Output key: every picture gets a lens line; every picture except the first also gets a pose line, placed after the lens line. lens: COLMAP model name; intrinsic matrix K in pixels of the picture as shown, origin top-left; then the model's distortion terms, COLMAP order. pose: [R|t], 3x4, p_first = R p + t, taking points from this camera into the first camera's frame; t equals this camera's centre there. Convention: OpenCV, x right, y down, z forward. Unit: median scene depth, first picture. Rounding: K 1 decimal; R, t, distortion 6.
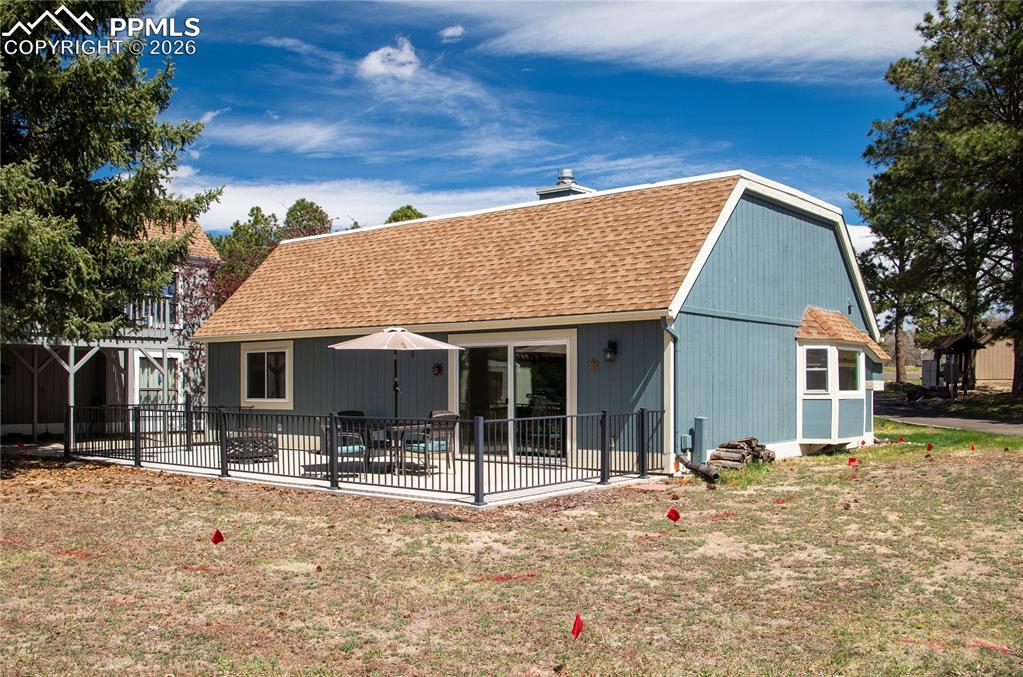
lens RADIAL K [[938.4, 0, 511.7], [0, 938.4, 399.9], [0, 0, 1]] dist [-0.063924, 0.003015]
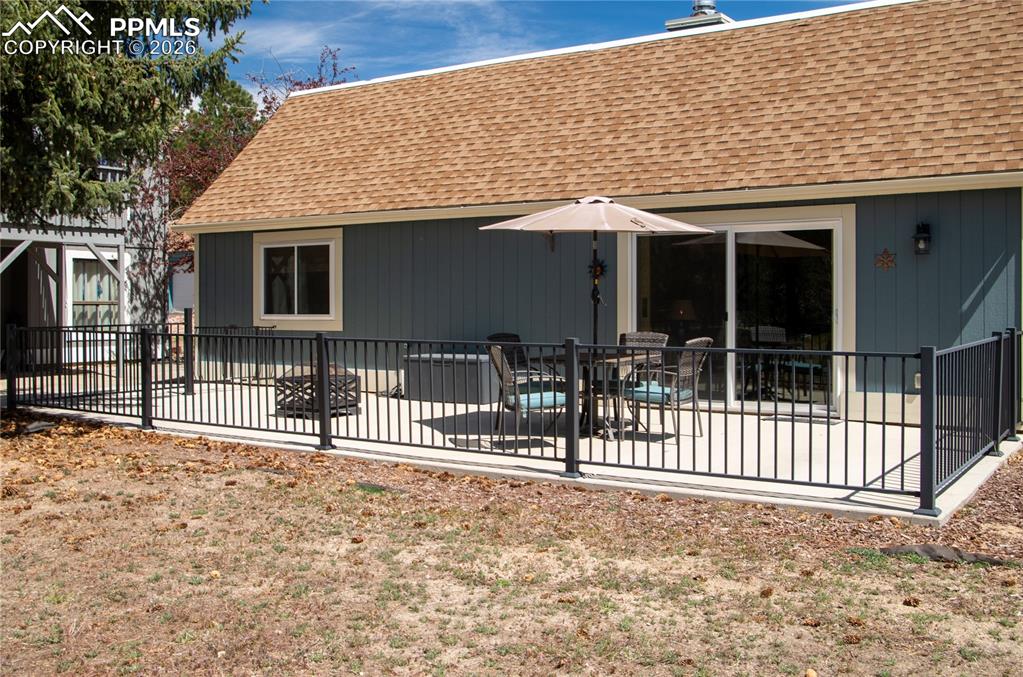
lens RADIAL K [[1041.5, 0, 511.5], [0, 1041.5, 338.5], [0, 0, 1]] dist [-0.073194, -0.000514]
pose [[0.996814, -0.003906, 0.079669, -0.172648], [0.002339, 0.999802, 0.019762, 0.001247], [-0.079731, -0.019513, 0.996625, 0.243304]]
